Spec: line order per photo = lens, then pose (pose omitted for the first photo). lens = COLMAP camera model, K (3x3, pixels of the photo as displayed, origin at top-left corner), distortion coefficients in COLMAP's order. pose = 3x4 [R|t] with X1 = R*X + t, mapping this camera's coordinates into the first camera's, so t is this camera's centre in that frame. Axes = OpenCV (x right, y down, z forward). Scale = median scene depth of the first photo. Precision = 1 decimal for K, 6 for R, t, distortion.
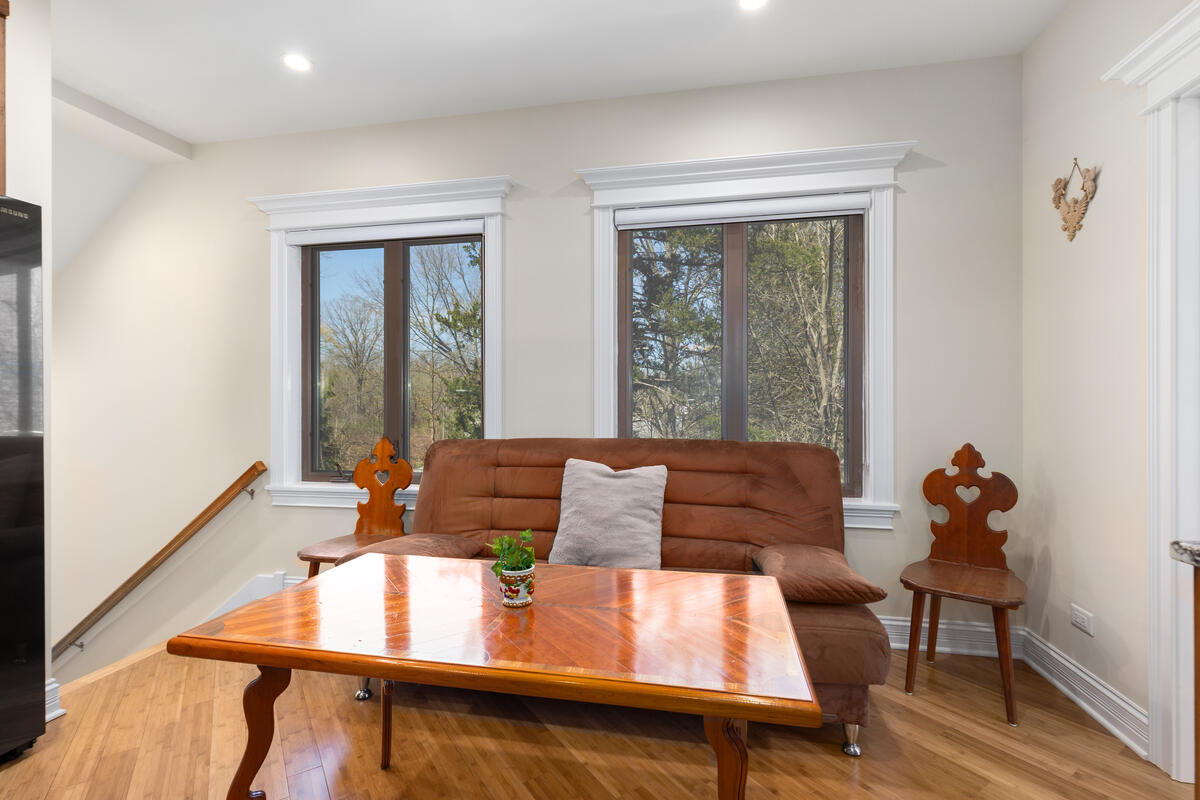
lens RADIAL K [[542.3, 0, 598.6], [0, 542.3, 400.7], [0, 0, 1]] dist [0.001954, 0.000046]
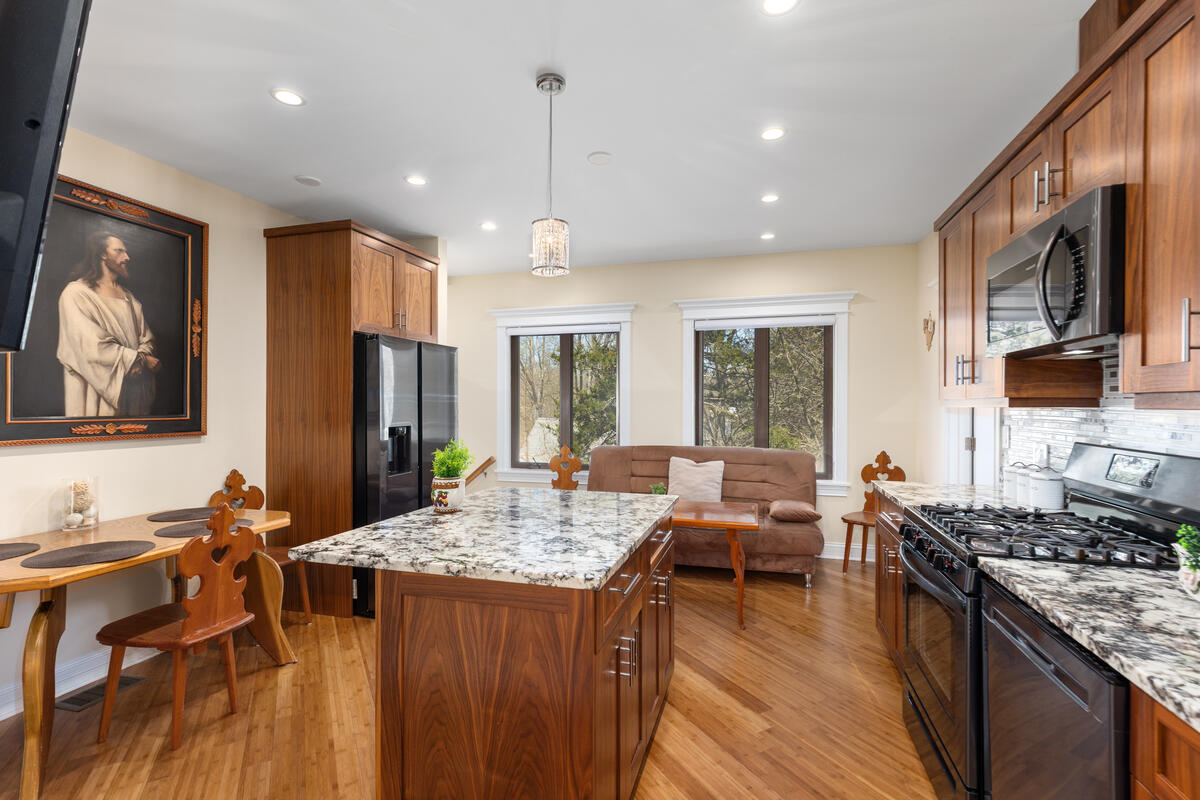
lens RADIAL K [[537.9, 0, 599.3], [0, 537.9, 403.1], [0, 0, 1]] dist [0.001415, 0.000100]
pose [[0.996222, 0.002396, -0.086814, -0.144994], [-0.002270, 0.999996, 0.001553, -0.085121], [0.086818, -0.001350, 0.996223, -0.911519]]
